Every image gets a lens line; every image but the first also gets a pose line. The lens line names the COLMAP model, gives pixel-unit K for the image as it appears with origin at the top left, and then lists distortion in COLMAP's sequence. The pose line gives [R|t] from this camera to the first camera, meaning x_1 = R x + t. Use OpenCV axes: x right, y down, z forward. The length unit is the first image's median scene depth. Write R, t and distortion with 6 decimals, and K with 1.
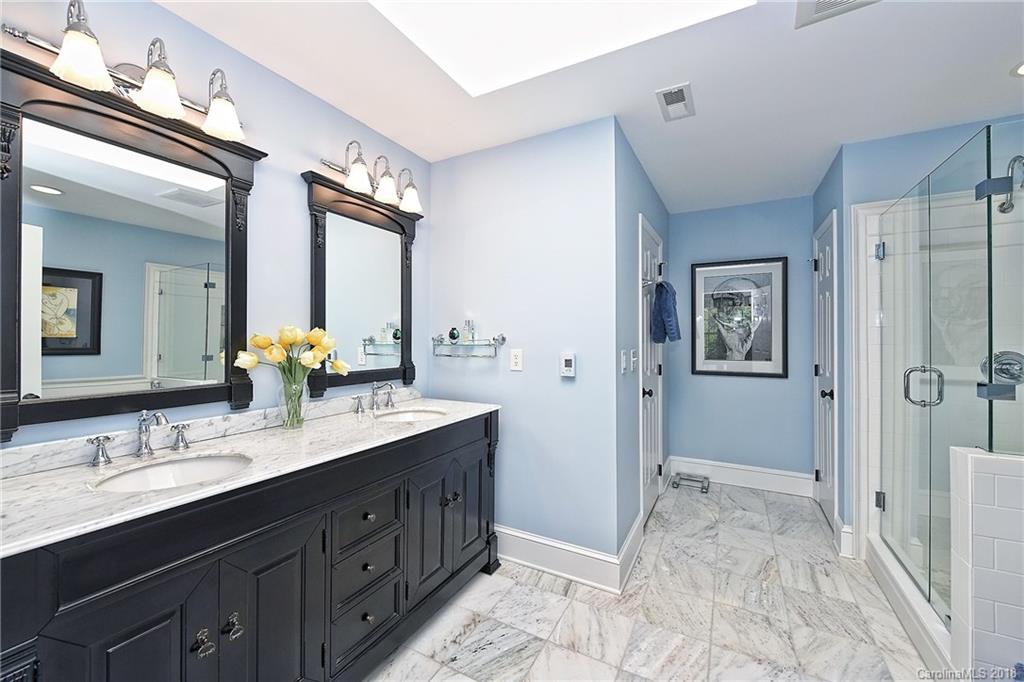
lens RADIAL K [[407.2, 0, 510.3], [0, 407.2, 337.1], [0, 0, 1]] dist [0.004337, -0.000916]
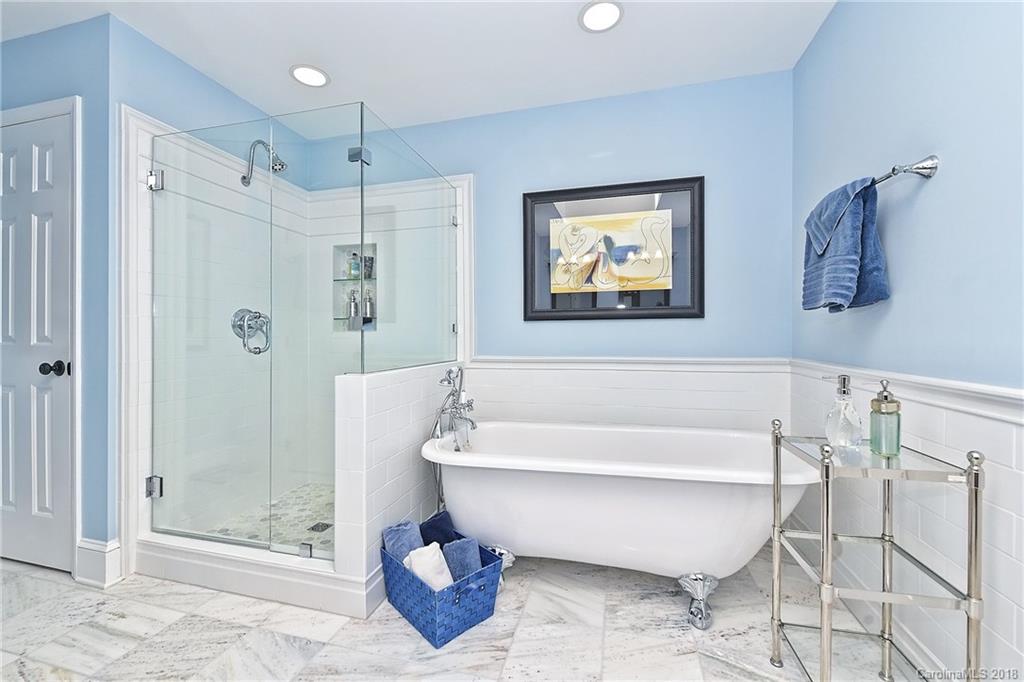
lens RADIAL K [[419.8, 0, 506.7], [0, 419.8, 338.1], [0, 0, 1]] dist [0.004720, 0.001195]
pose [[-0.241641, 0.002841, 0.970361, -0.083943], [-0.004543, 0.999981, -0.004059, 0.109523], [-0.970355, -0.005389, -0.241624, 0.546293]]
